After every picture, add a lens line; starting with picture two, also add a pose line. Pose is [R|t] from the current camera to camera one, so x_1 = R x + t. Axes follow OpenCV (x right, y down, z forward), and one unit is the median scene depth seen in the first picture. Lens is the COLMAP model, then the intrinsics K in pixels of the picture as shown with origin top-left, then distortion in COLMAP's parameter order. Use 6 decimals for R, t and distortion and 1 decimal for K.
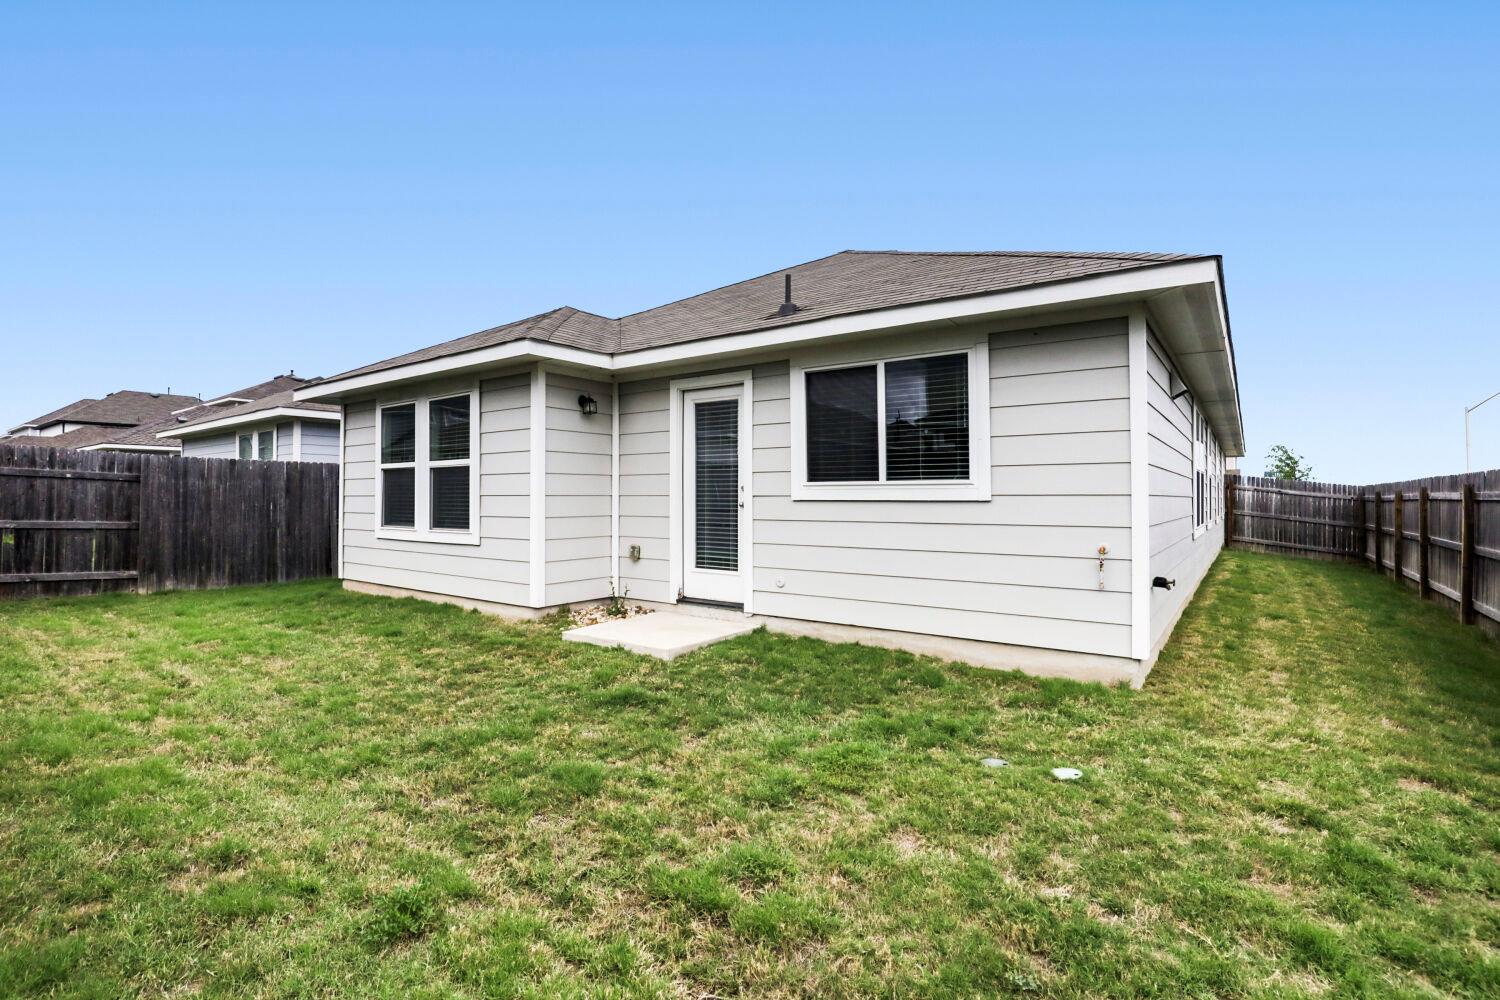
lens RADIAL K [[698.3, 0, 750.0], [0, 698.3, 500.0], [0, 0, 1]] dist [-0.000431, -0.000089]
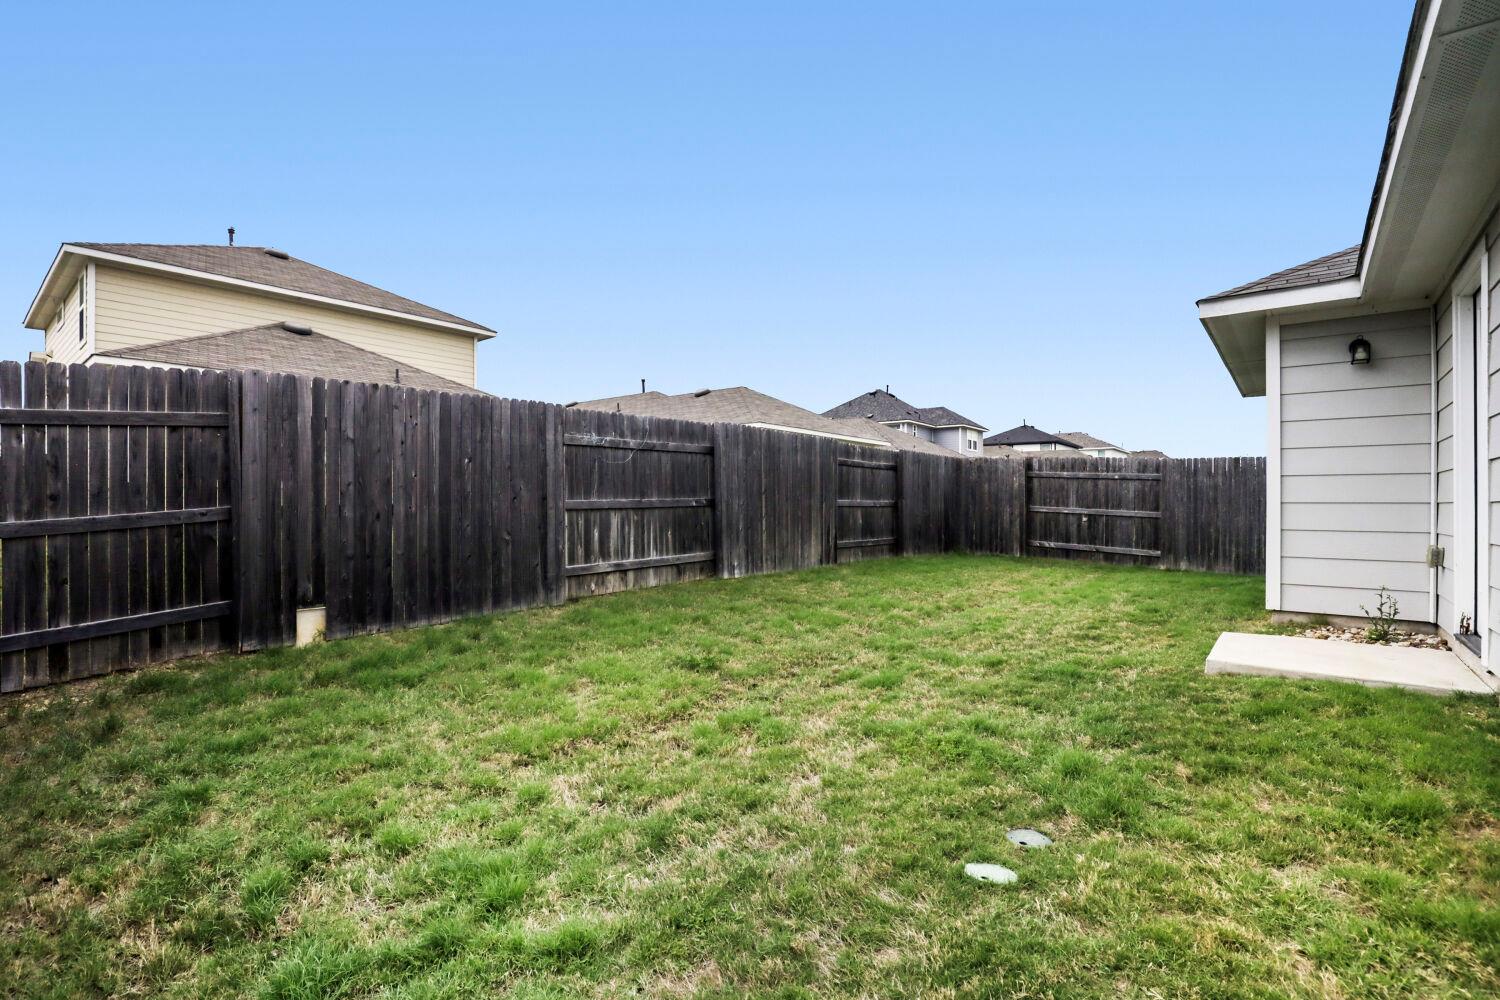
lens RADIAL K [[698.3, 0, 750.0], [0, 698.3, 500.0], [0, 0, 1]] dist [-0.000431, -0.000089]
pose [[-0.042272, -0.005173, -0.999093, 0.432880], [-0.006633, 0.999966, -0.004897, 0.021319], [0.999084, 0.006420, -0.042305, 0.329406]]
